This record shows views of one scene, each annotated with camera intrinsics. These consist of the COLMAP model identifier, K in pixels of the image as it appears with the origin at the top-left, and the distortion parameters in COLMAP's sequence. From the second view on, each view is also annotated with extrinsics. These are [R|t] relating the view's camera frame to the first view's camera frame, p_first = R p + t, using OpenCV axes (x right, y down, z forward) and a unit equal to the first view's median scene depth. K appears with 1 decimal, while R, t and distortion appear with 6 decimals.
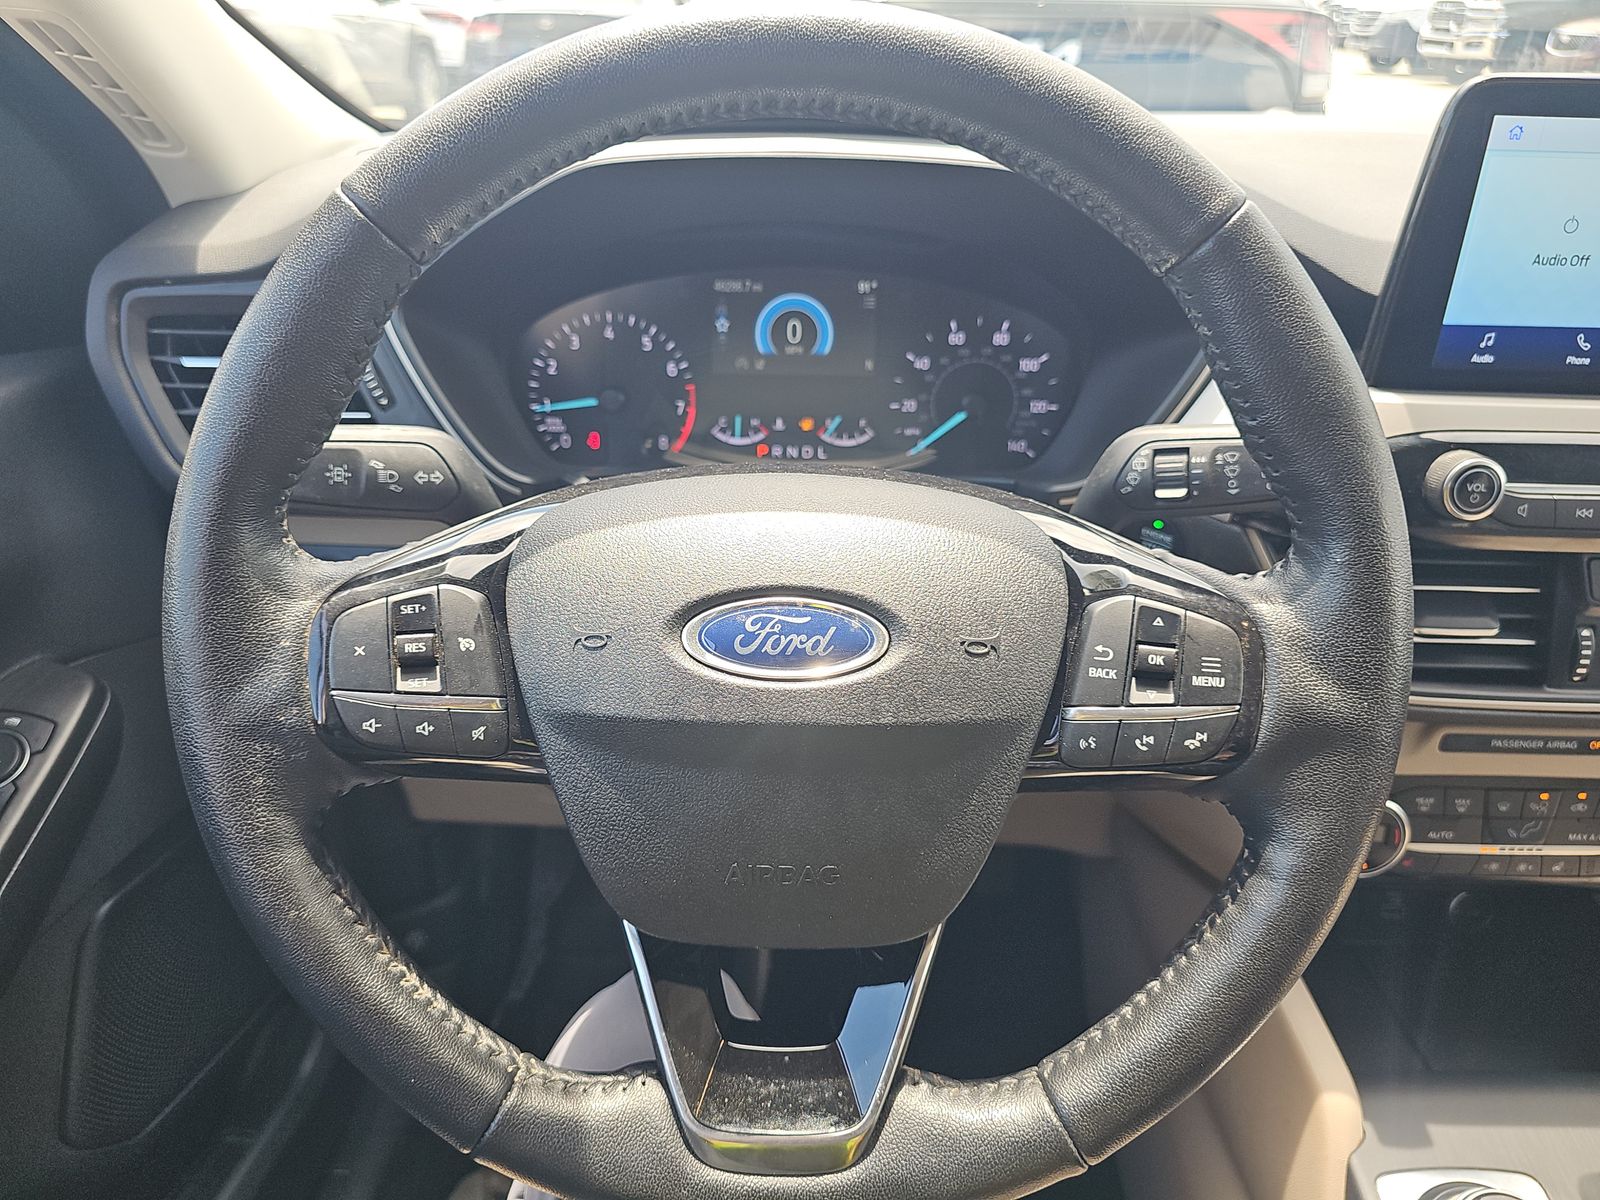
lens RADIAL K [[1091.0, 0, 793.7], [0, 1091.0, 599.4], [0, 0, 1]] dist [0.023637, -0.039091]
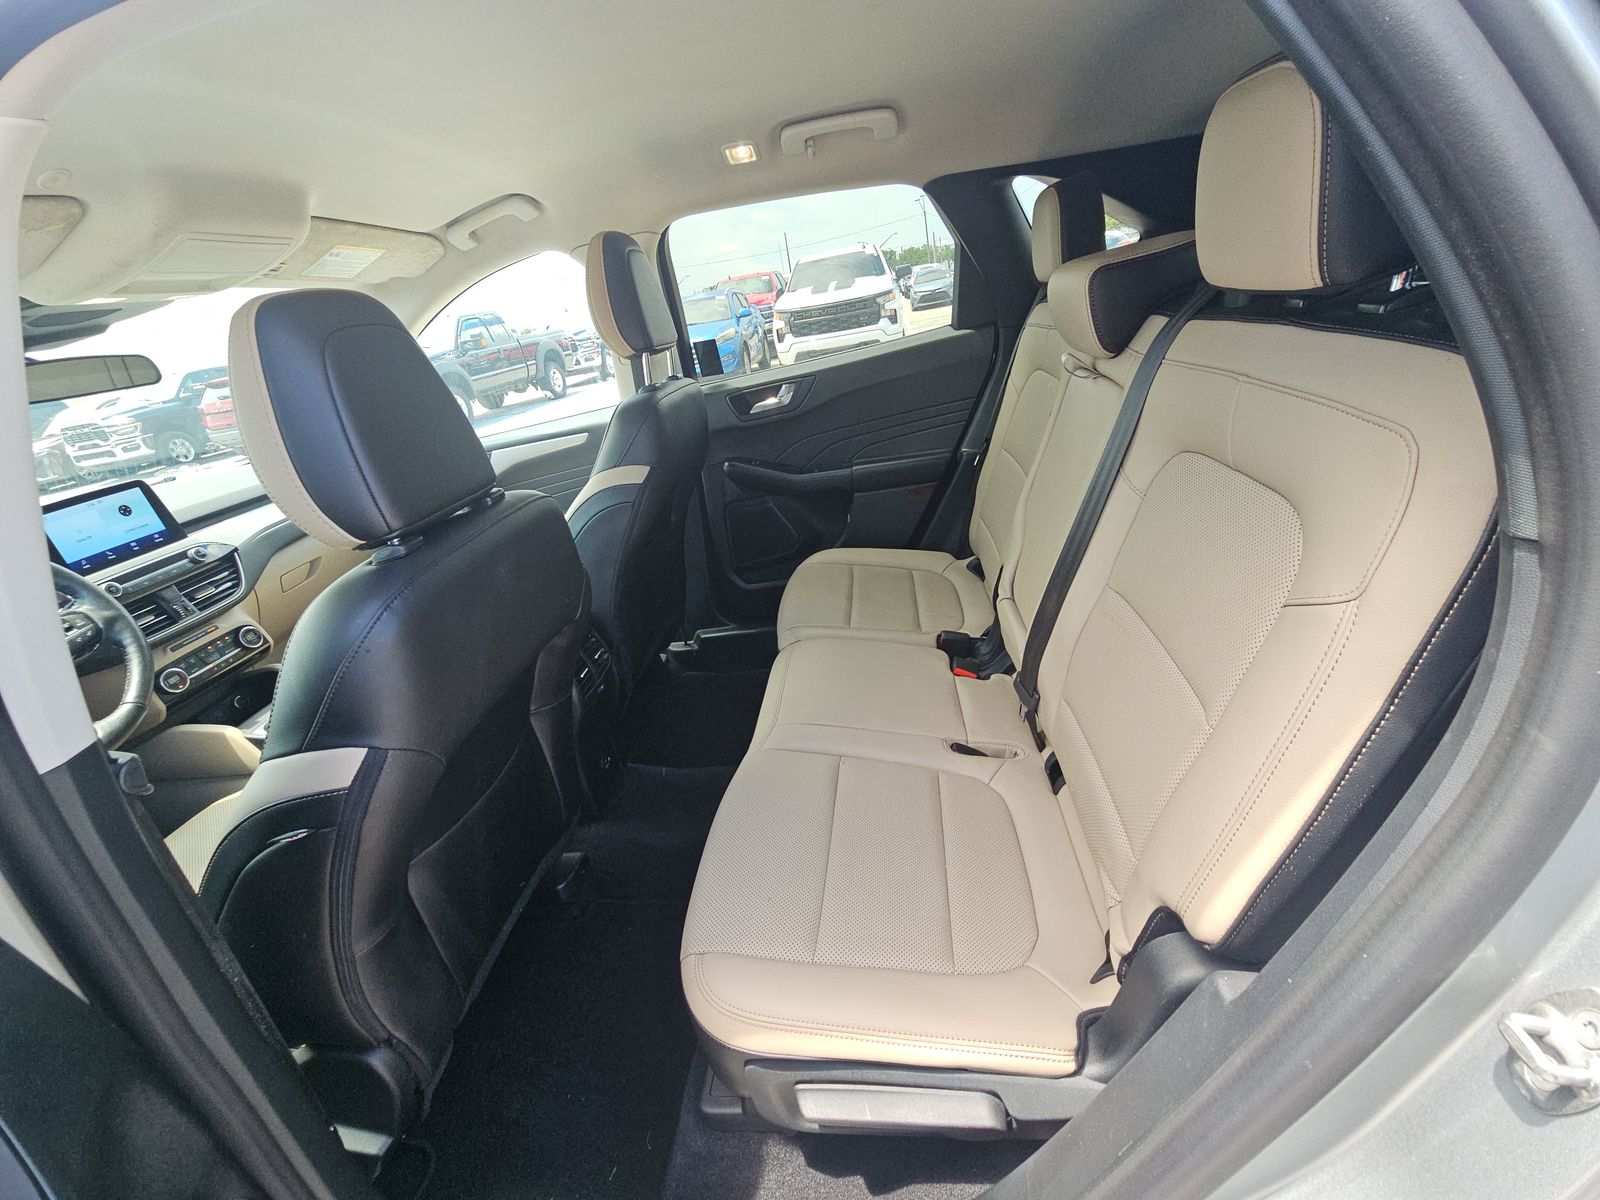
lens RADIAL K [[659.6, 0, 809.1], [0, 659.6, 595.5], [0, 0, 1]] dist [0.003227, -0.001042]
pose [[0.098744, -0.443197, 0.890969, -1.257048], [0.612688, 0.732594, 0.296513, 0.730704], [-0.784132, 0.516607, 0.343880, -1.776176]]
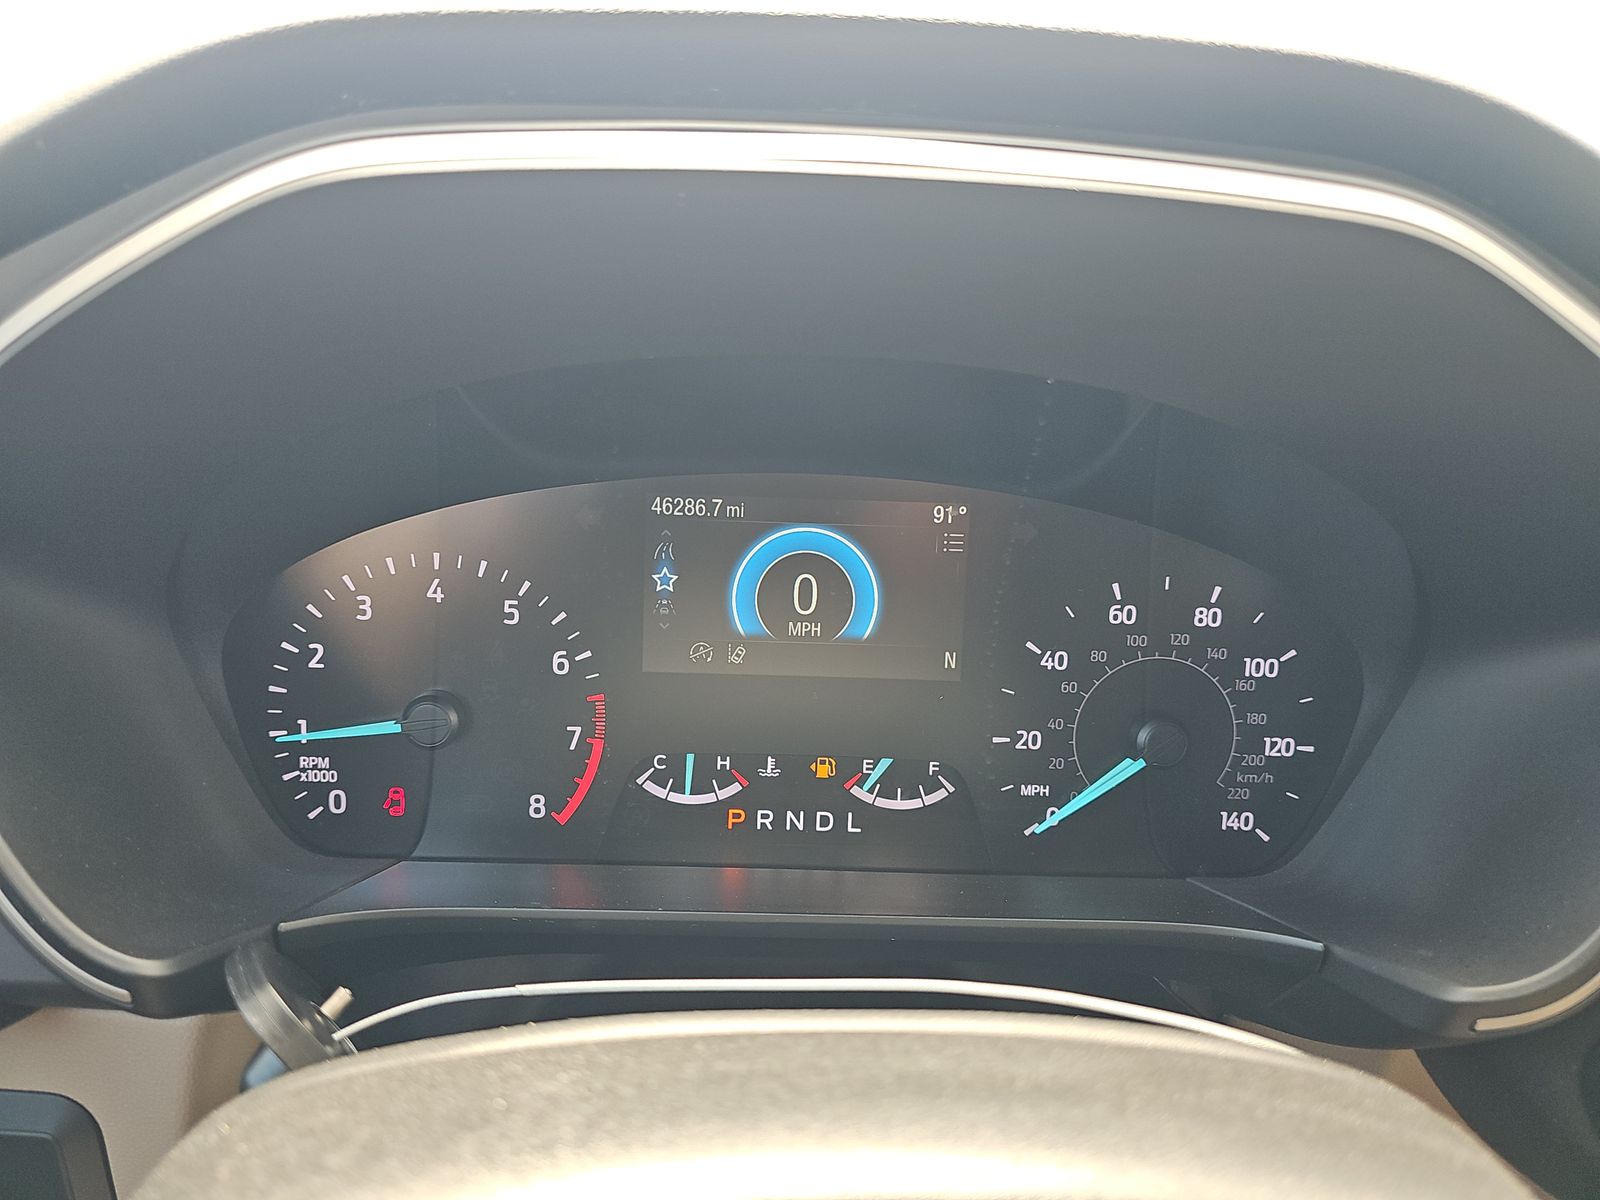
lens RADIAL K [[1091.0, 0, 799.3], [0, 1091.0, 591.9], [0, 0, 1]] dist [0.023637, -0.039091]
pose [[0.998838, 0.018606, 0.044451, -0.031167], [-0.009114, 0.978746, -0.204872, -0.175834], [-0.047318, 0.204228, 0.977779, 0.620446]]
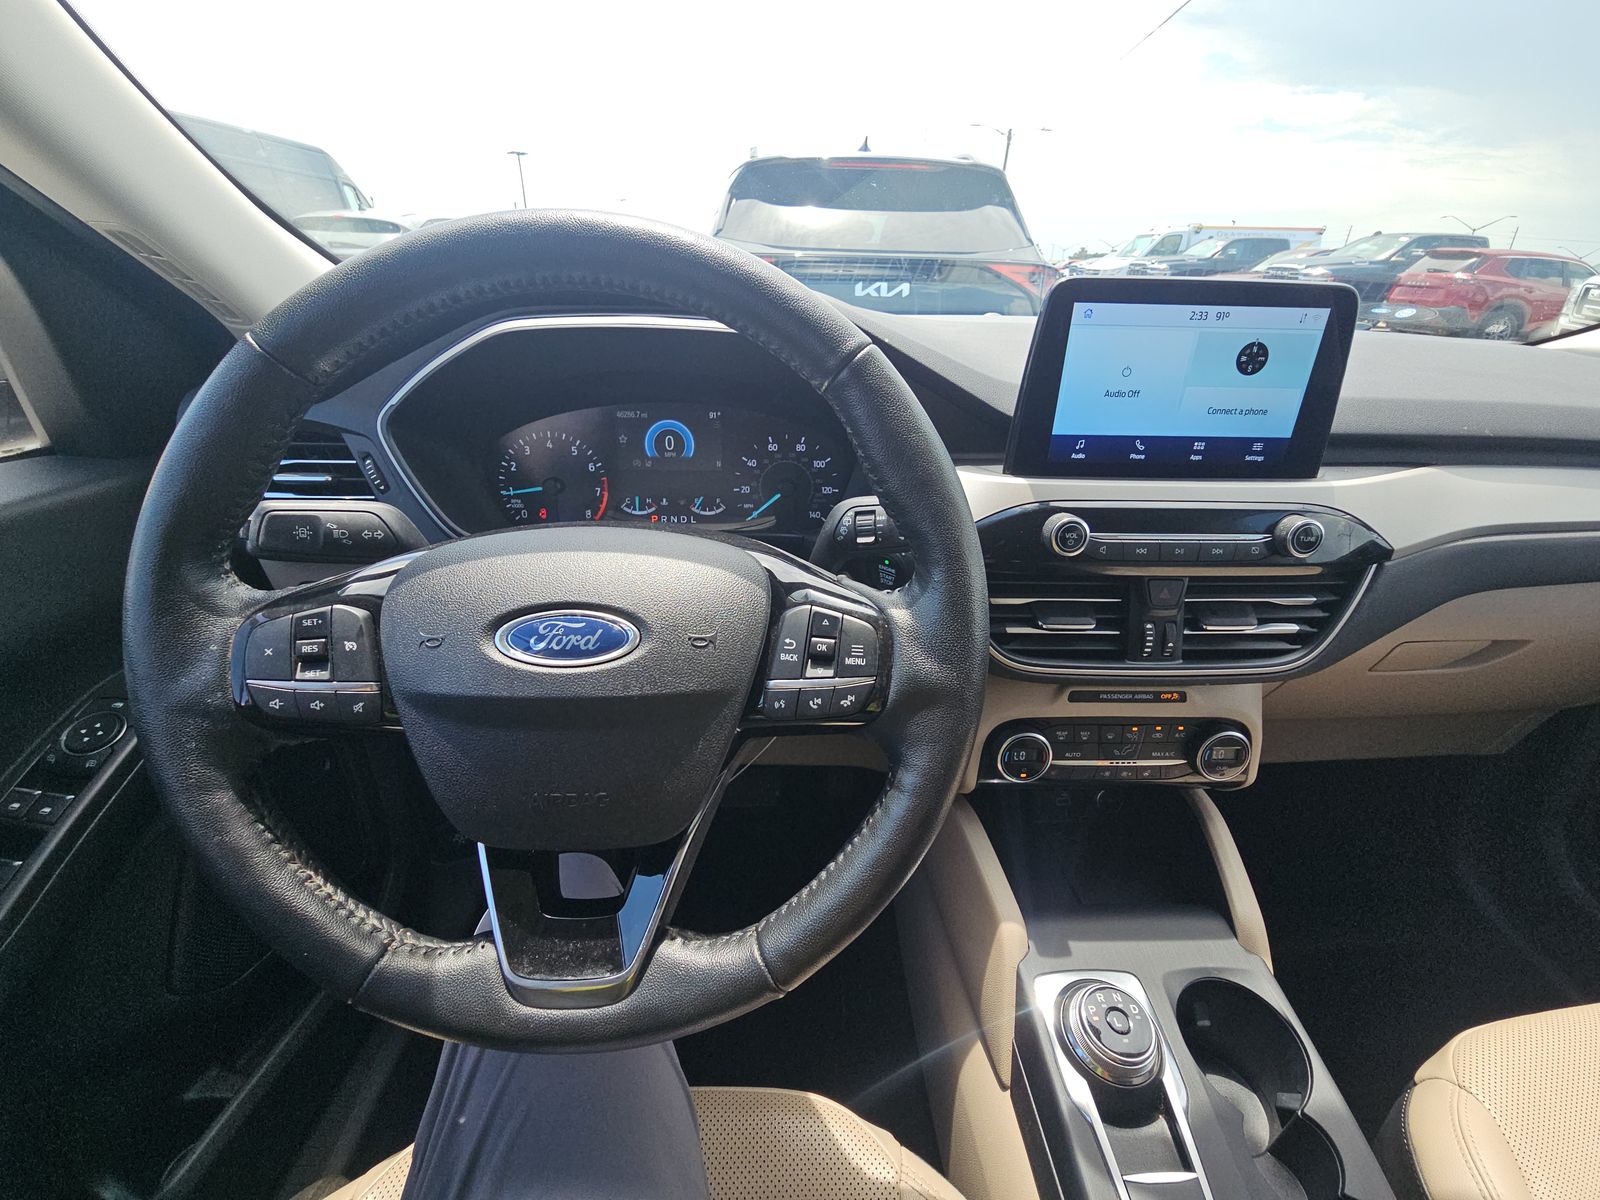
lens RADIAL K [[659.6, 0, 798.5], [0, 659.6, 595.2], [0, 0, 1]] dist [0.003227, -0.001042]
pose [[0.998504, -0.014620, 0.052691, 0.163449], [0.016232, 0.999409, -0.030294, 0.006630], [-0.052217, 0.031104, 0.998151, 0.061140]]
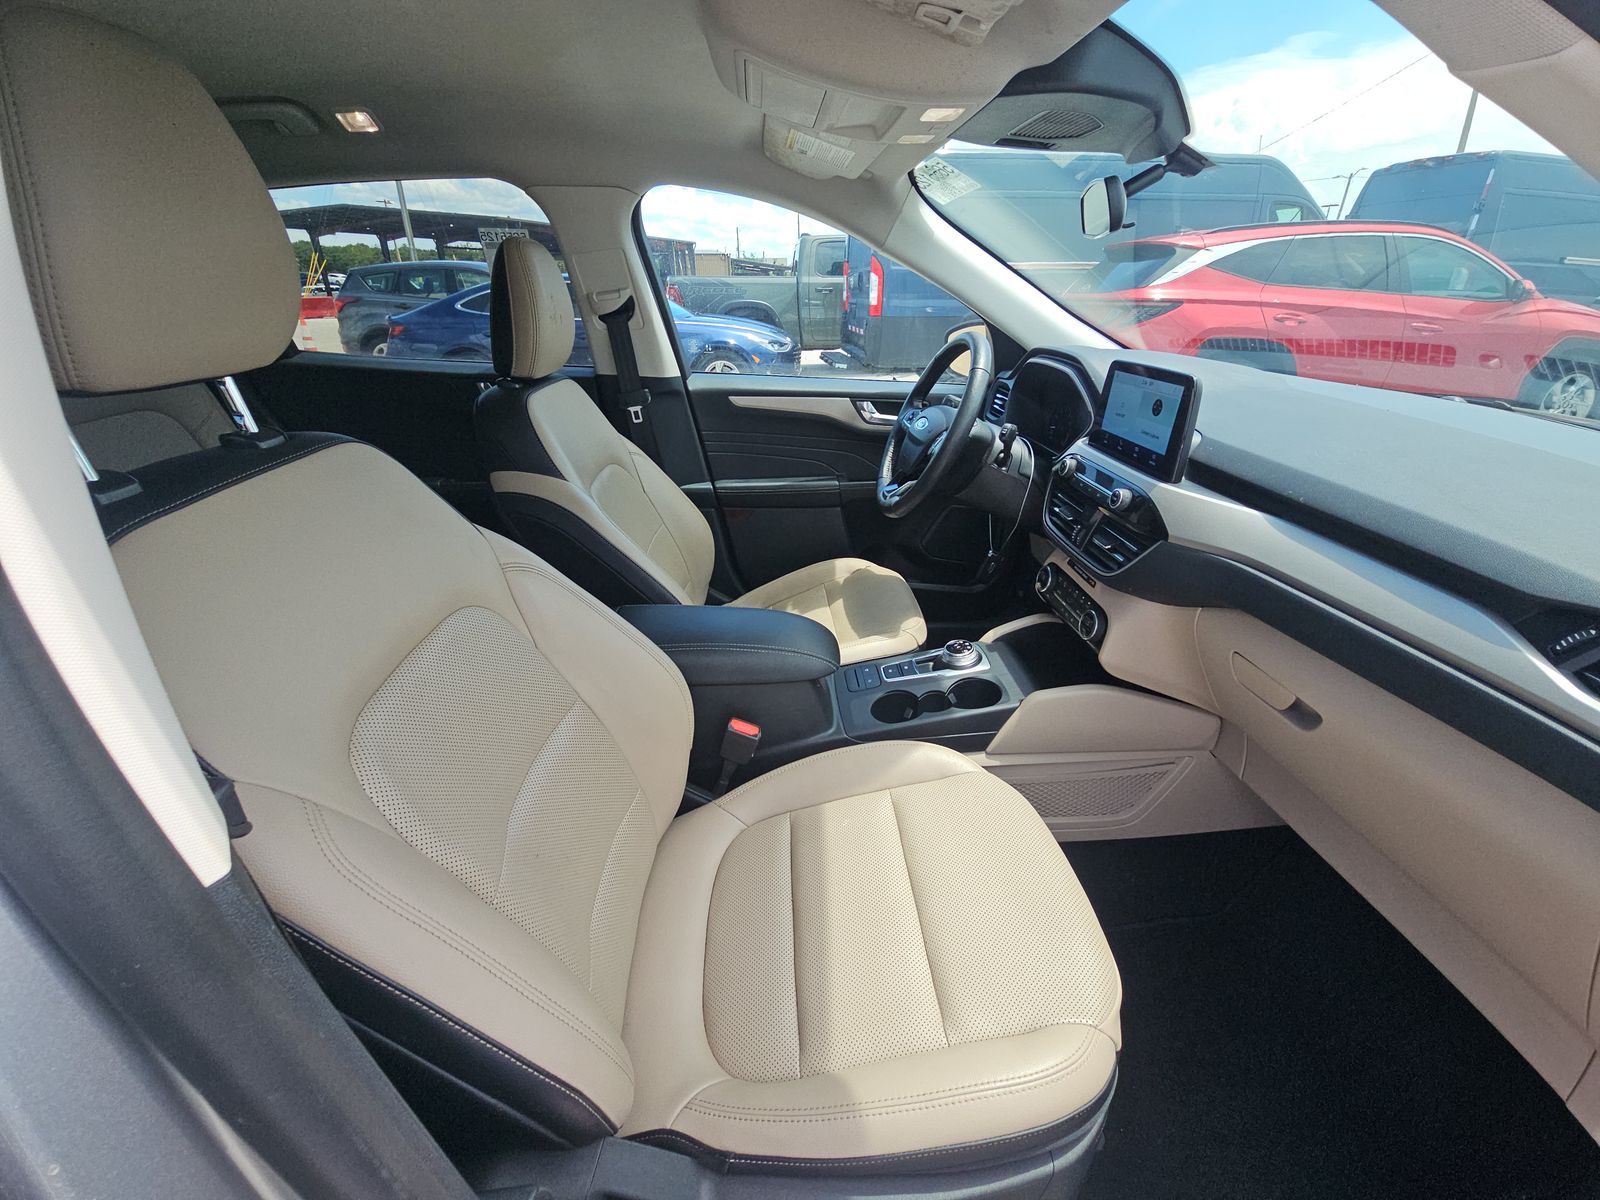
lens RADIAL K [[659.6, 0, 810.3], [0, 659.6, 605.9], [0, 0, 1]] dist [0.003227, -0.001042]
pose [[0.071009, 0.422882, -0.903398, 2.588639], [-0.477309, 0.809667, 0.341489, -0.068296], [0.875862, 0.406952, 0.259339, -0.123408]]
